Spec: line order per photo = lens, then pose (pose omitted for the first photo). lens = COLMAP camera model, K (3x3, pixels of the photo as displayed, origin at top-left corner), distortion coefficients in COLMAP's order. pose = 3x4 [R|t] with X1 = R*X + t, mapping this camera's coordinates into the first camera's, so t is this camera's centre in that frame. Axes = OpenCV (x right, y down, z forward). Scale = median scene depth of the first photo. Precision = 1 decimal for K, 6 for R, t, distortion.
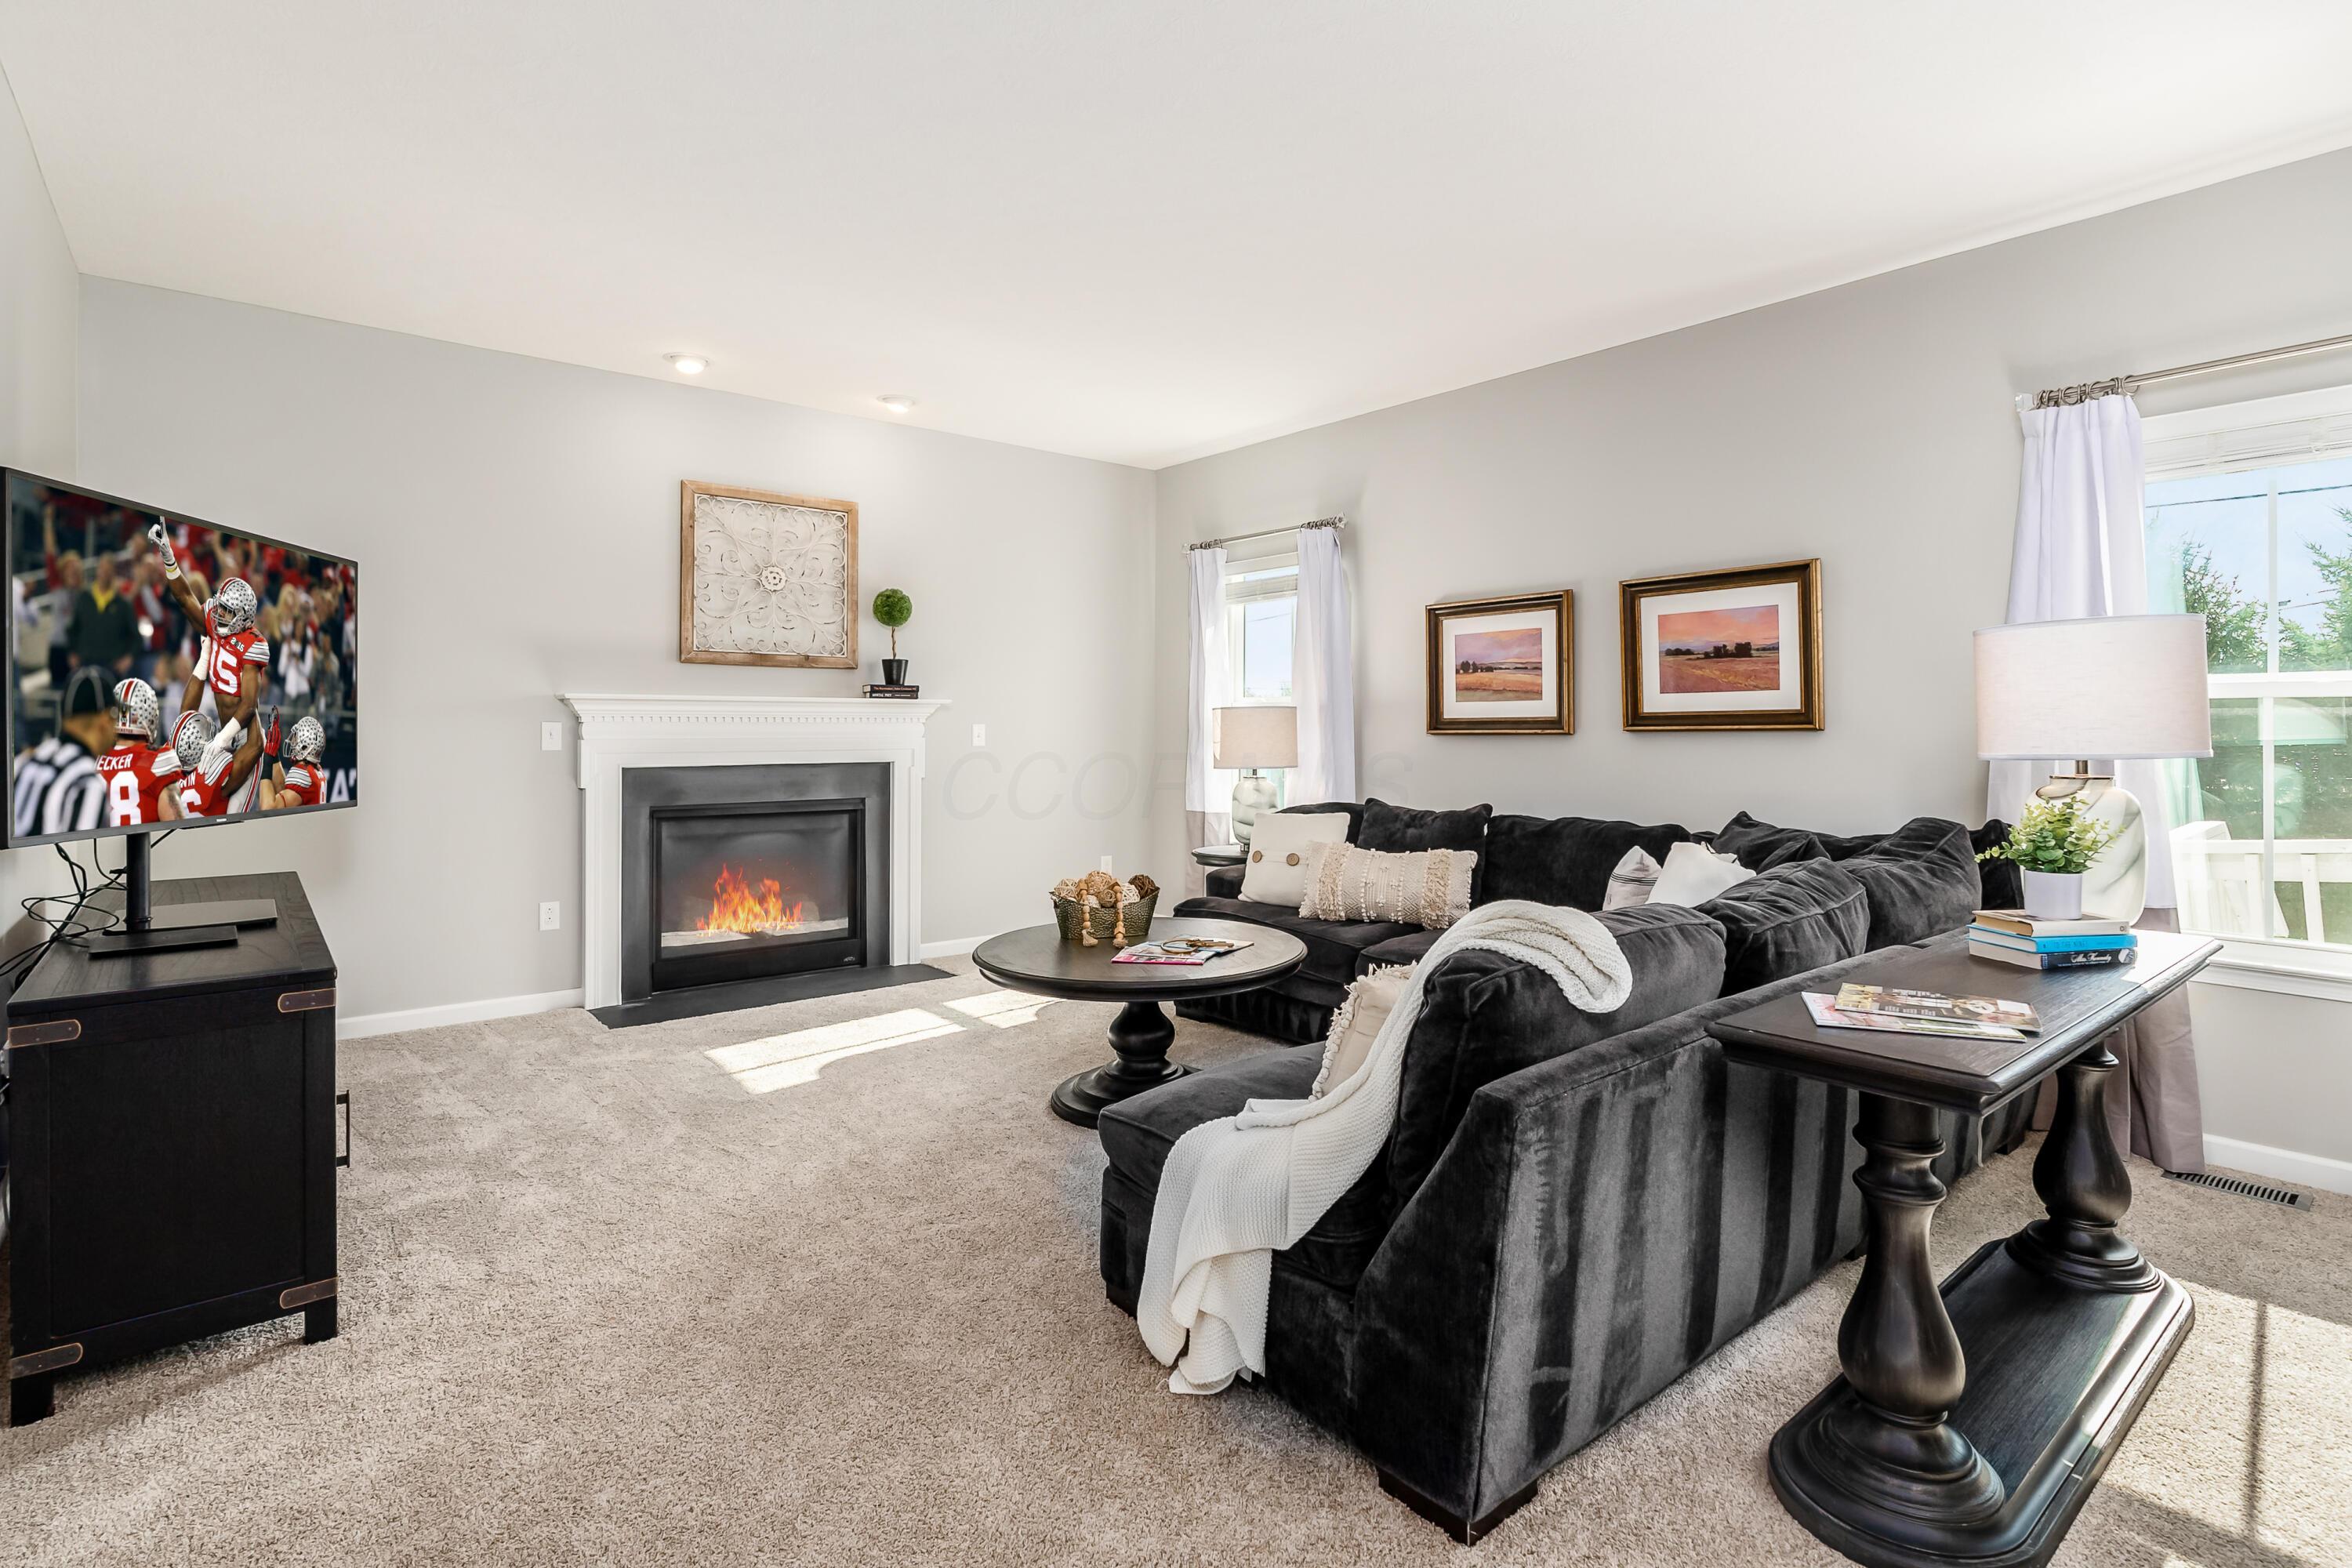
lens RADIAL K [[1160.1, 0, 1232.0], [0, 1160.1, 702.2], [0, 0, 1]] dist [-0.000604, 0.000096]
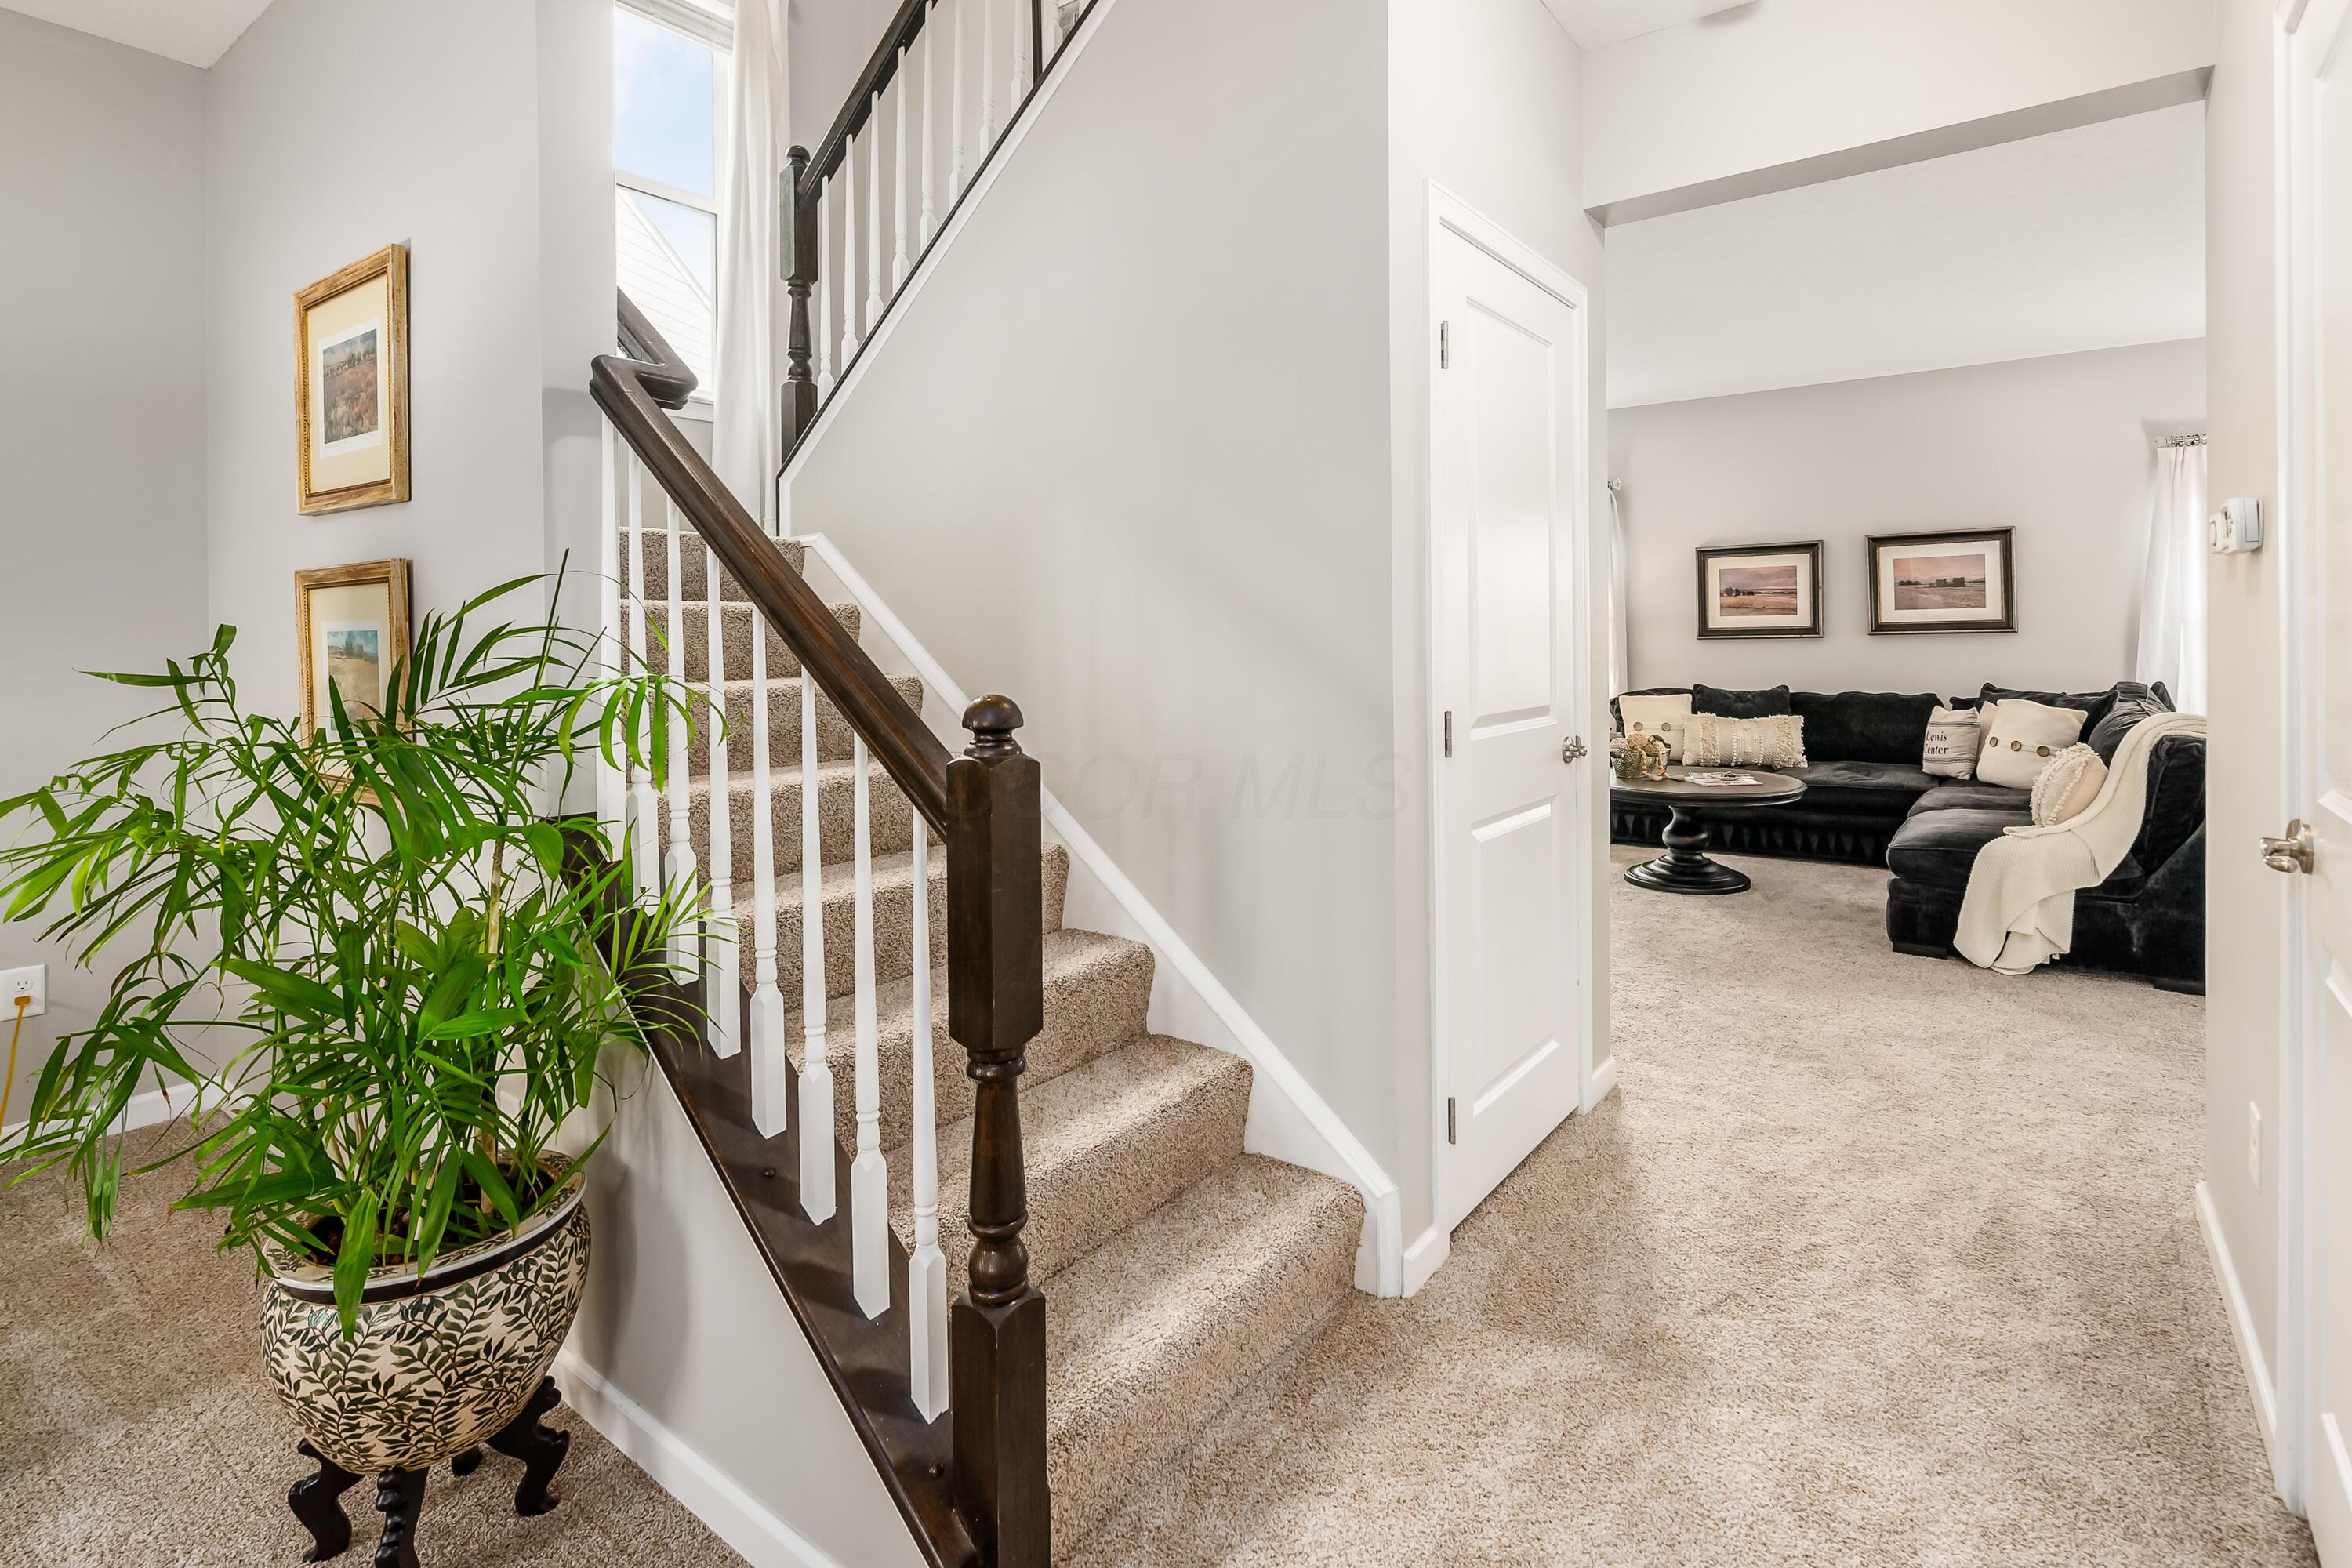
lens RADIAL K [[1117.7, 0, 1257.8], [0, 1117.7, 642.1], [0, 0, 1]] dist [-0.000273, -0.014939]
pose [[0.970446, -0.012697, 0.240983, -0.801888], [0.007057, 0.999681, 0.024253, -0.006771], [-0.241214, -0.021836, 0.970226, -0.229382]]
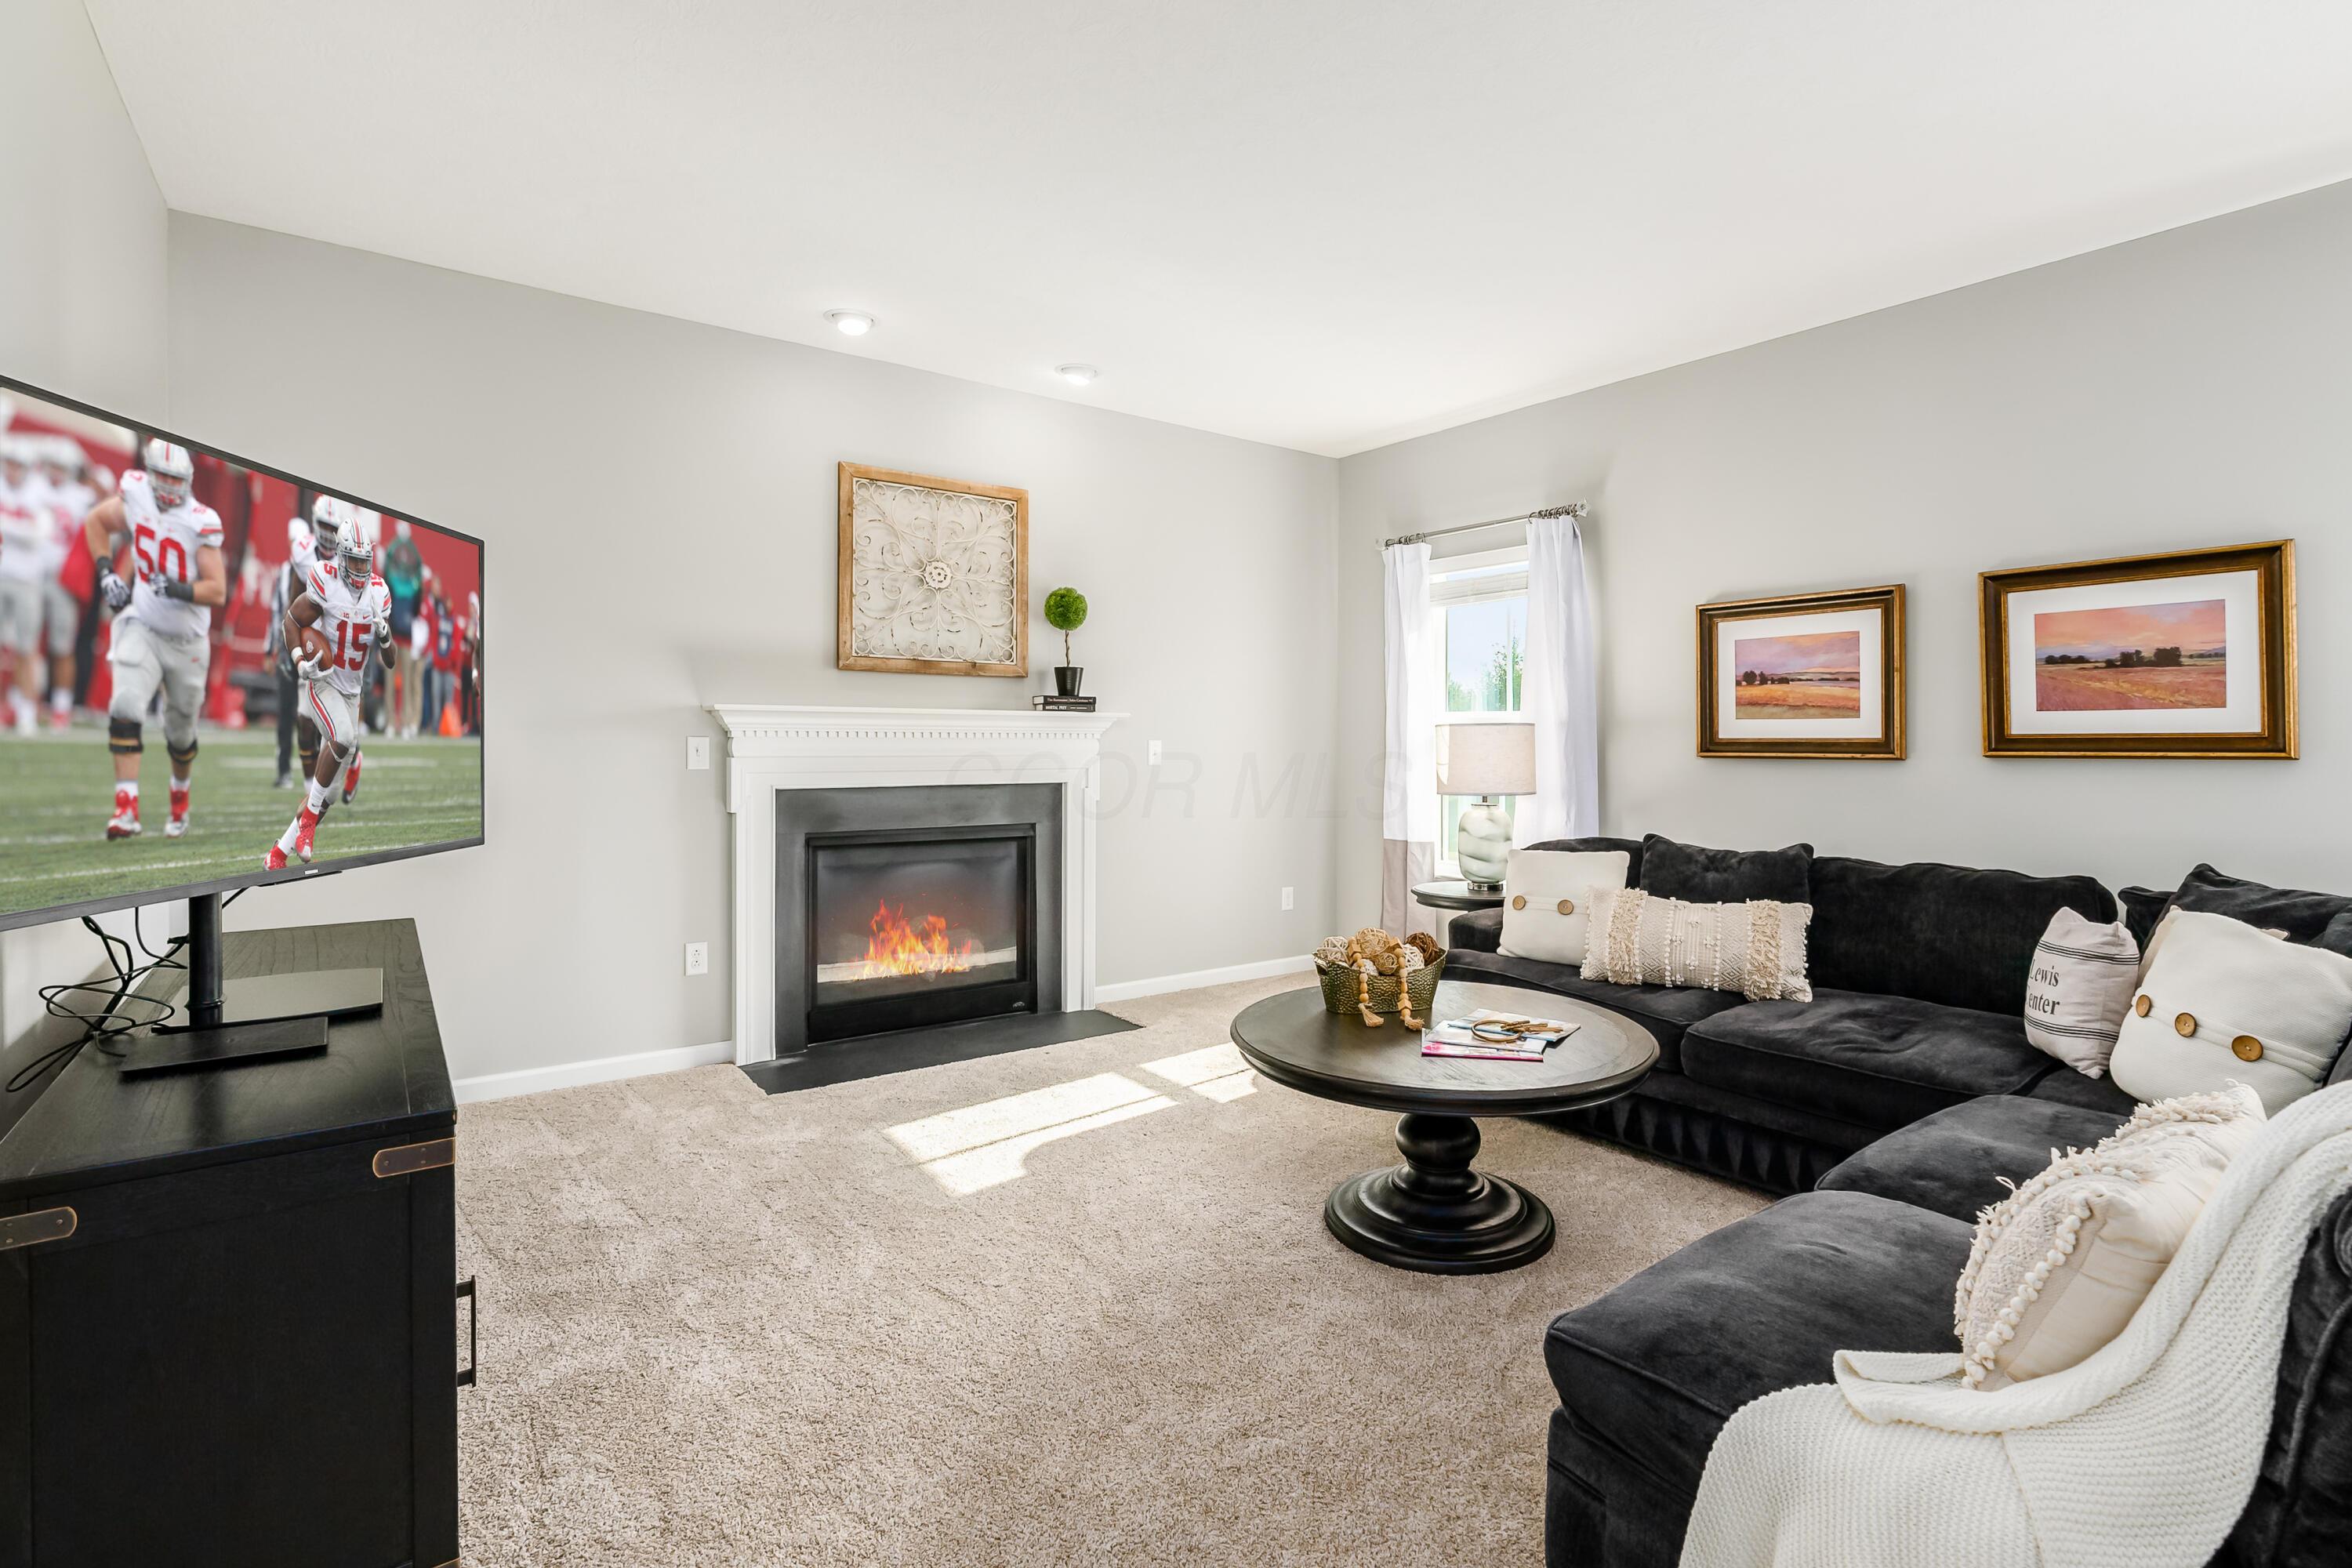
lens RADIAL K [[1127.2, 0, 1248.7], [0, 1127.2, 727.5], [0, 0, 1]] dist [-0.001071, -0.000096]
pose [[0.998760, 0.005708, -0.049456, -0.140807], [-0.005095, 0.999909, 0.012515, -0.003028], [0.049523, -0.012247, 0.998698, 0.186323]]
